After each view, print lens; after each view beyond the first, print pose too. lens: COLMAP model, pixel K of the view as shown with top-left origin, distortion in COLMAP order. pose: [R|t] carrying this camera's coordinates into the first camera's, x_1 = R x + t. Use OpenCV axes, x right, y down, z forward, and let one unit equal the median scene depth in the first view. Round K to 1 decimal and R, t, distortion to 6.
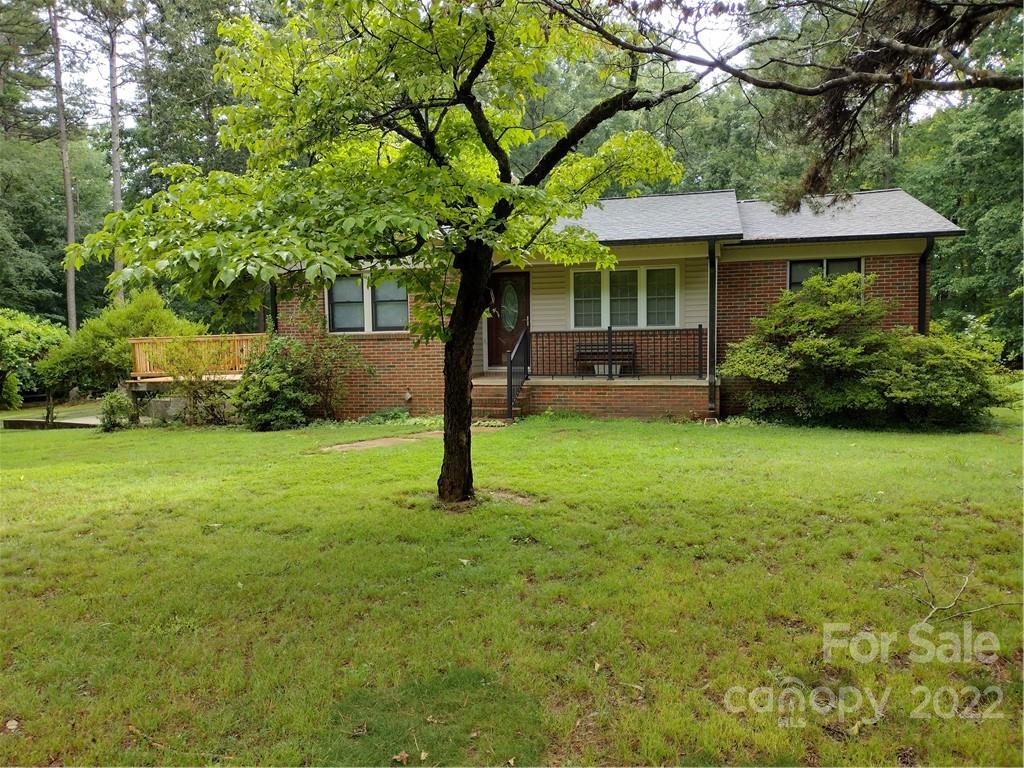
lens RADIAL K [[870.8, 0, 512.0], [0, 870.8, 384.0], [0, 0, 1]] dist [0.073835, -0.115118]
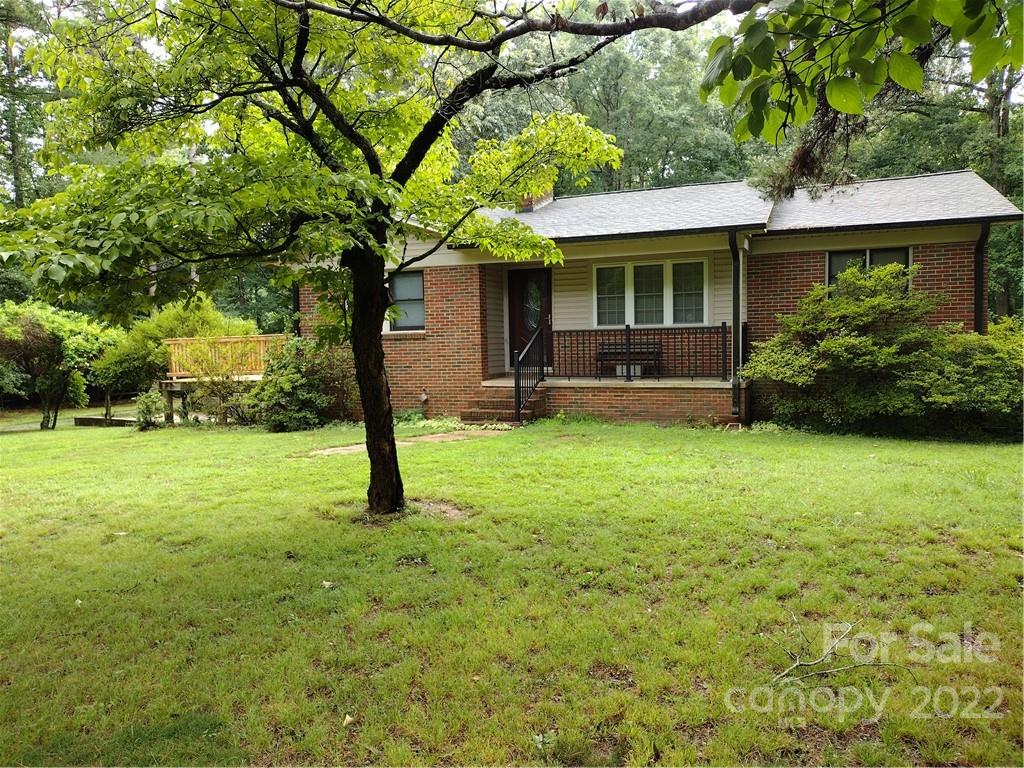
lens RADIAL K [[870.8, 0, 512.0], [0, 870.8, 384.0], [0, 0, 1]] dist [0.073835, -0.115118]
pose [[0.990541, 0.002519, -0.137194, 0.120596], [-0.001992, 0.999990, 0.003977, -0.005599], [0.137202, -0.003666, 0.990536, 0.049118]]
